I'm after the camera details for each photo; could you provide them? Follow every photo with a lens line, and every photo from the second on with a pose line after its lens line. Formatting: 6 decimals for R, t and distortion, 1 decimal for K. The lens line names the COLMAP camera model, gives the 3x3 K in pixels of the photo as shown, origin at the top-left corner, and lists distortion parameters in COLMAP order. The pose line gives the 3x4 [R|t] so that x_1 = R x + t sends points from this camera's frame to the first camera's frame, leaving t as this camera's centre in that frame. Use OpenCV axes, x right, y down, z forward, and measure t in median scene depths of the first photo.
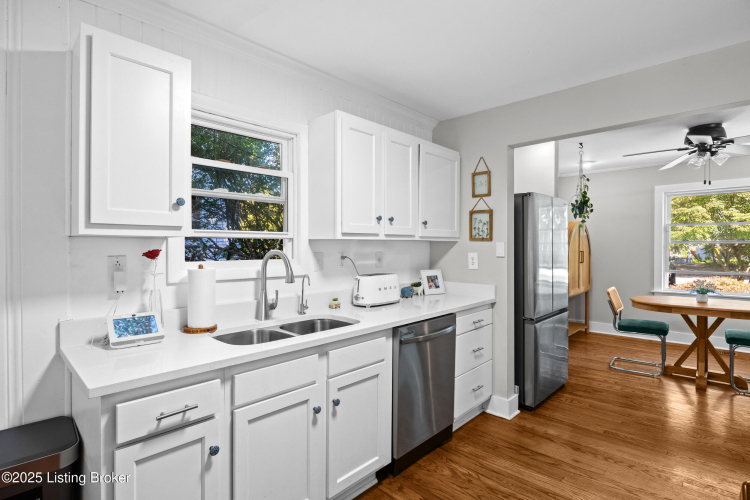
lens RADIAL K [[372.1, 0, 380.7], [0, 372.1, 247.9], [0, 0, 1]] dist [-0.006132, -0.001361]
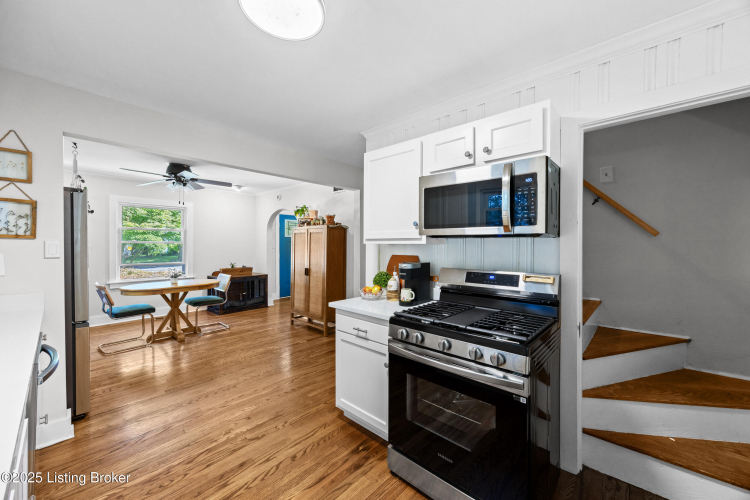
lens RADIAL K [[286.4, 0, 379.7], [0, 286.4, 247.5], [0, 0, 1]] dist [-0.003470, 0.000302]
pose [[-0.023452, -0.006755, 0.999702, -0.336882], [0.002551, 0.999974, 0.006817, -0.001858], [-0.999722, 0.002710, -0.023434, 0.250269]]
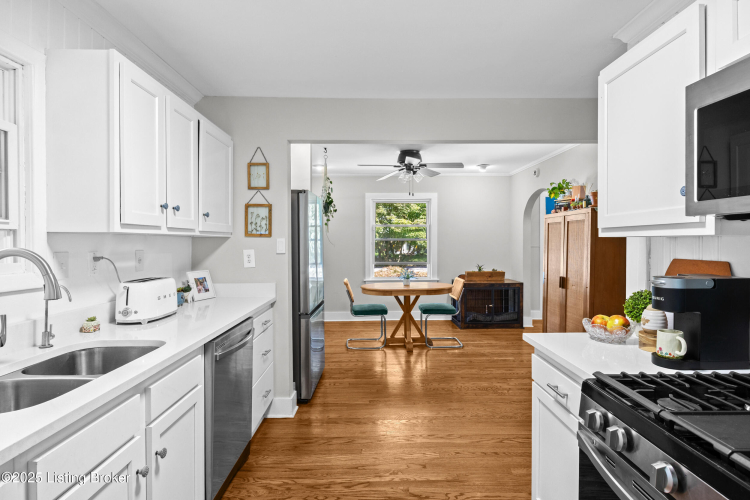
lens RADIAL K [[392.4, 0, 380.4], [0, 392.4, 248.1], [0, 0, 1]] dist [-0.005279, -0.000787]
pose [[0.717159, -0.010990, 0.696823, -0.196008], [0.006426, 0.999937, 0.009157, 0.002167], [-0.696880, -0.002089, 0.717185, 0.081125]]
